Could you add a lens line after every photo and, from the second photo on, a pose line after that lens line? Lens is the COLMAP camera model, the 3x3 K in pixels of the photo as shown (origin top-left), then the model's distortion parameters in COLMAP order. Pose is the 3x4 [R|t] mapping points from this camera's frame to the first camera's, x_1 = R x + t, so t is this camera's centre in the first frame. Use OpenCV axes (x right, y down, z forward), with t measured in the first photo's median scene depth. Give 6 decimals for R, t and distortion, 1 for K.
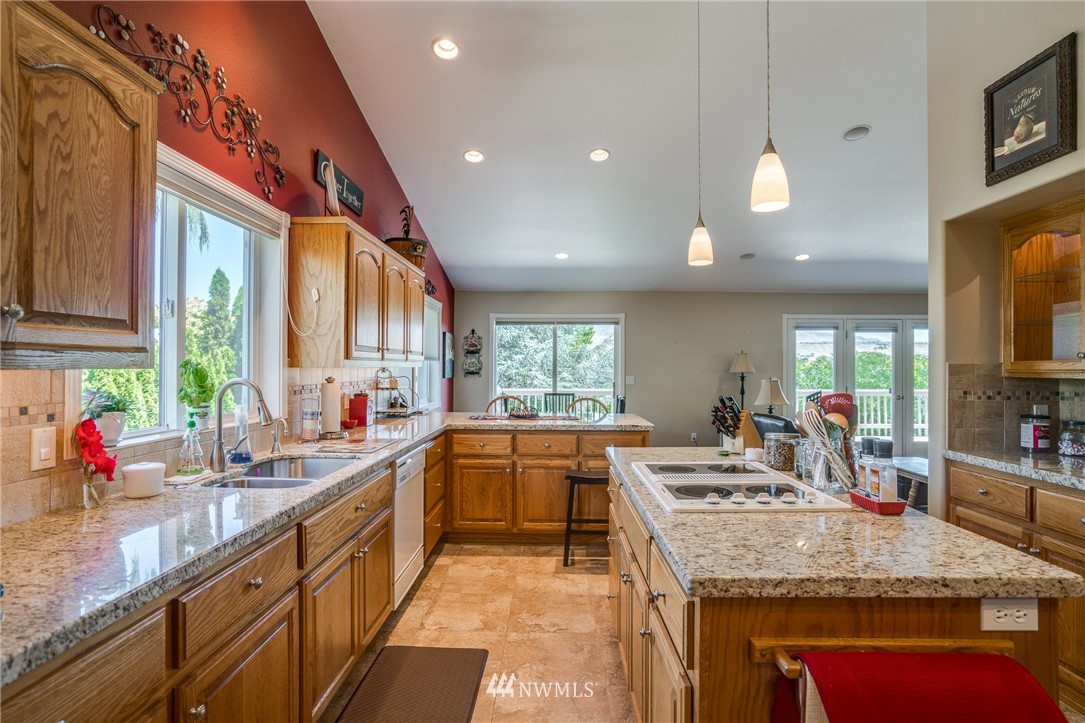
lens RADIAL K [[509.4, 0, 539.8], [0, 509.4, 362.6], [0, 0, 1]] dist [-0.065197, 0.030016]
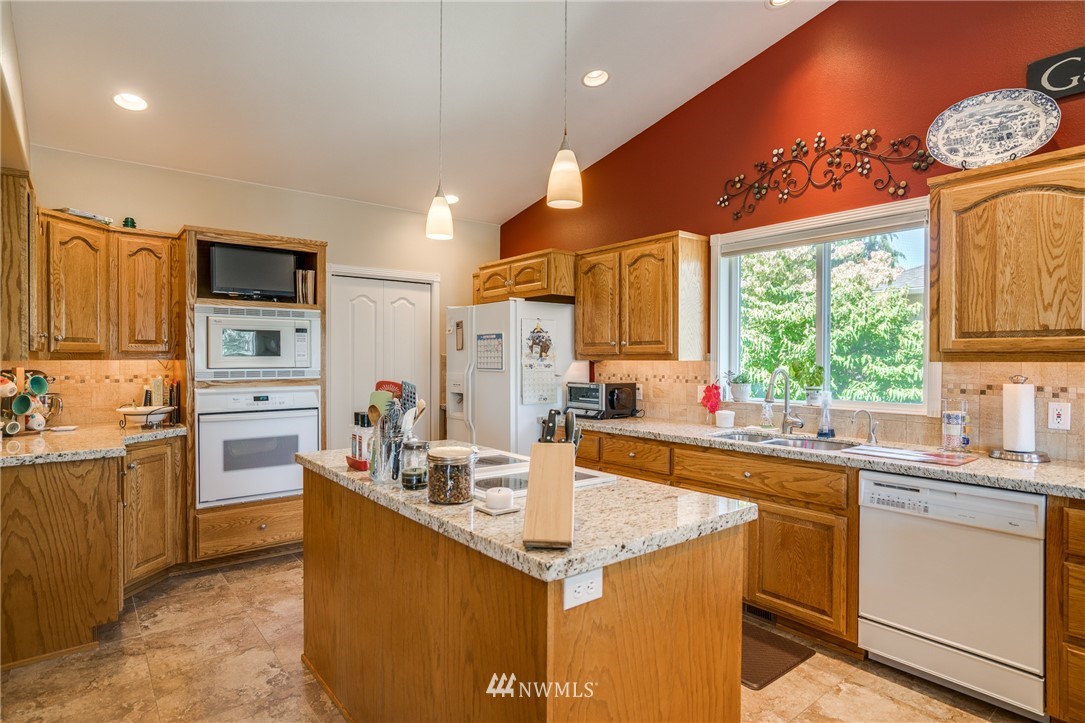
lens RADIAL K [[575.4, 0, 537.5], [0, 575.4, 364.5], [0, 0, 1]] dist [-0.046714, 0.030505]
pose [[-0.761642, -0.001401, -0.647996, 0.767968], [-0.002262, 0.999997, 0.000496, 0.015987], [0.647994, 0.001843, -0.761643, 1.414714]]
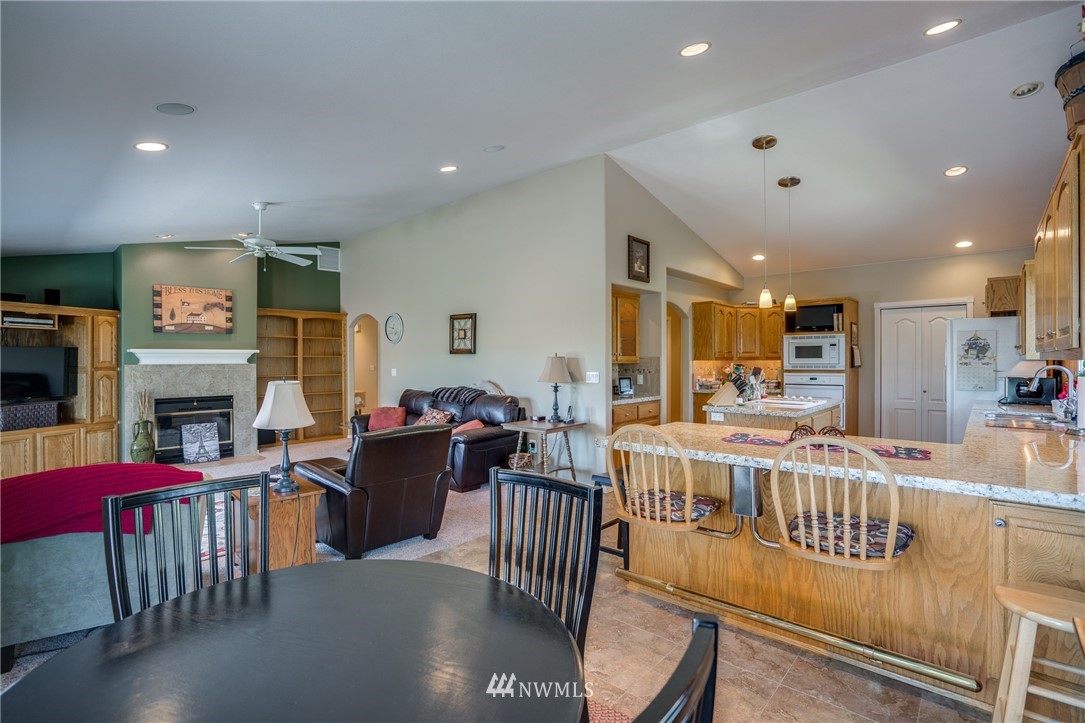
lens RADIAL K [[509.4, 0, 539.8], [0, 509.4, 362.6], [0, 0, 1]] dist [-0.065197, 0.030016]
pose [[-0.759537, -0.006880, 0.650427, -0.274728], [-0.006490, 0.999974, 0.002999, 0.021101], [-0.650431, -0.001944, -0.759563, 2.818498]]
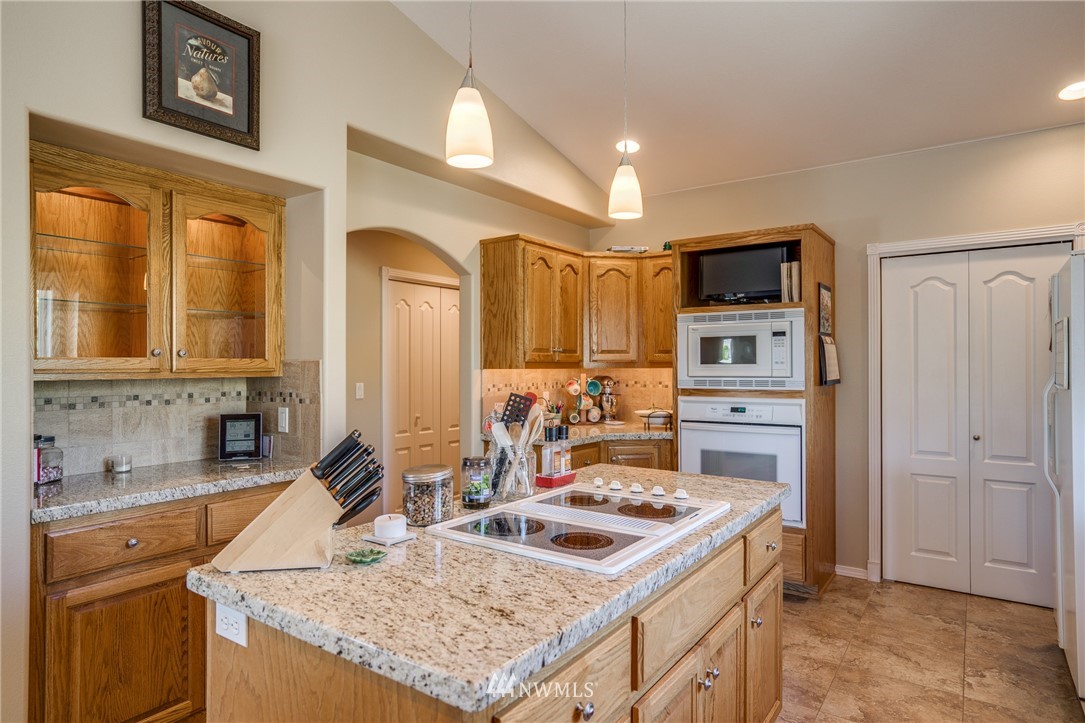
lens RADIAL K [[629.1, 0, 542.5], [0, 629.1, 361.5], [0, 0, 1]] dist [-0.029166, 0.026038]
pose [[-0.834881, -0.000858, 0.550430, -0.079117], [-0.006310, 0.999948, -0.008012, 0.005578], [-0.550395, -0.010162, -0.834843, 1.340657]]
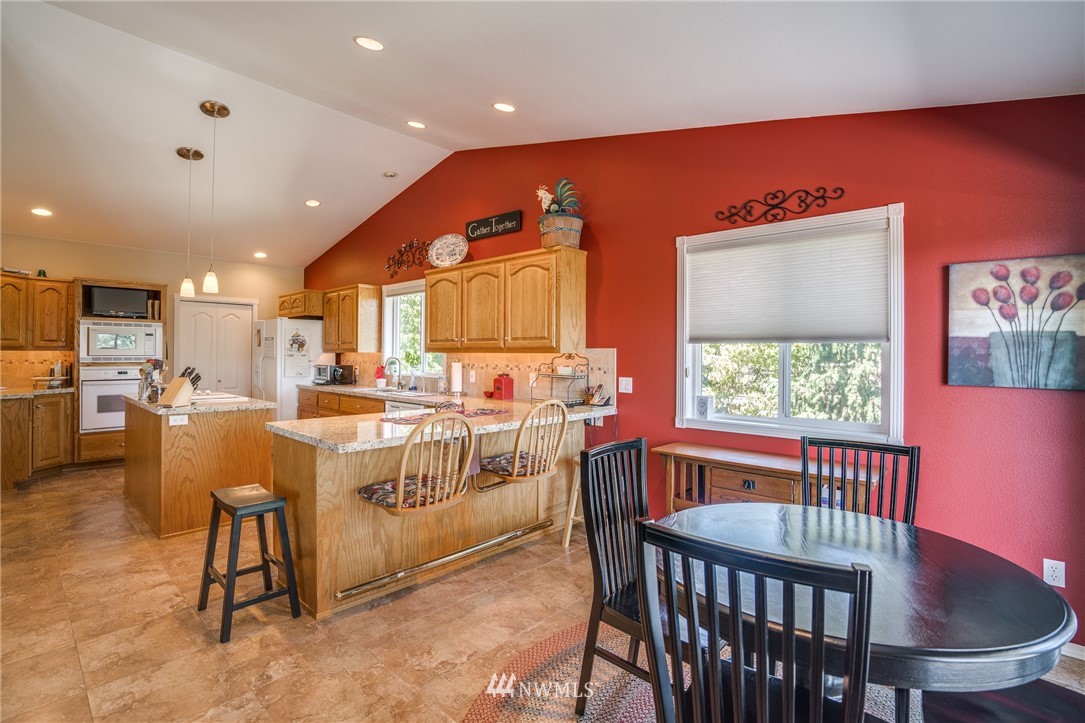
lens RADIAL K [[508.1, 0, 537.0], [0, 508.1, 351.9], [0, 0, 1]] dist [-0.055426, 0.019875]
pose [[-0.662253, -0.013663, -0.749156, 0.796513], [-0.004666, 0.999890, -0.014112, 0.032905], [0.749266, -0.005850, -0.662244, 2.772495]]
